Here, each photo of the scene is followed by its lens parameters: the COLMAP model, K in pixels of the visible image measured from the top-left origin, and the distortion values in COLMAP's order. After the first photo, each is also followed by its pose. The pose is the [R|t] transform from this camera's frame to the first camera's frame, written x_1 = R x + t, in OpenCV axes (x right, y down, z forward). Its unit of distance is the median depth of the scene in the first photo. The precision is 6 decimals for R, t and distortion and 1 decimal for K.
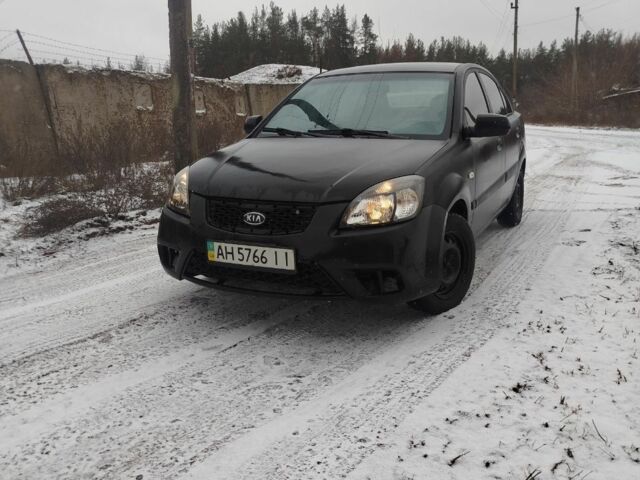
lens RADIAL K [[607.4, 0, 321.6], [0, 607.4, 241.8], [0, 0, 1]] dist [0.005931, 0.000000]
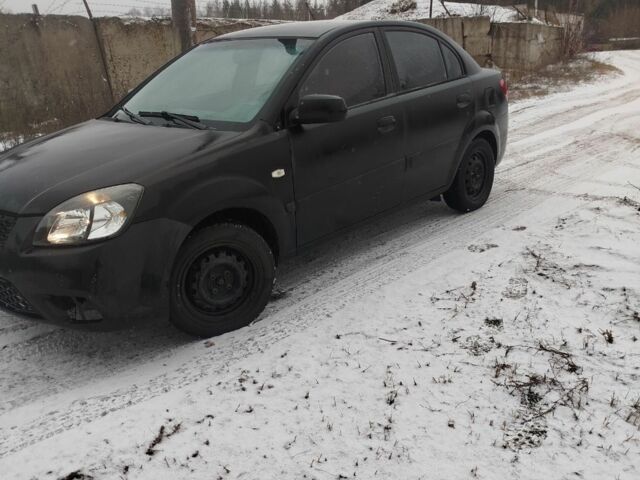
lens RADIAL K [[607.4, 0, 319.6], [0, 607.4, 238.5], [0, 0, 1]] dist [0.005931, 0.000000]
pose [[0.962301, 0.059723, -0.265348, 0.198682], [-0.032491, 0.993850, 0.105858, -0.041505], [0.270038, -0.093246, 0.958324, 0.079804]]
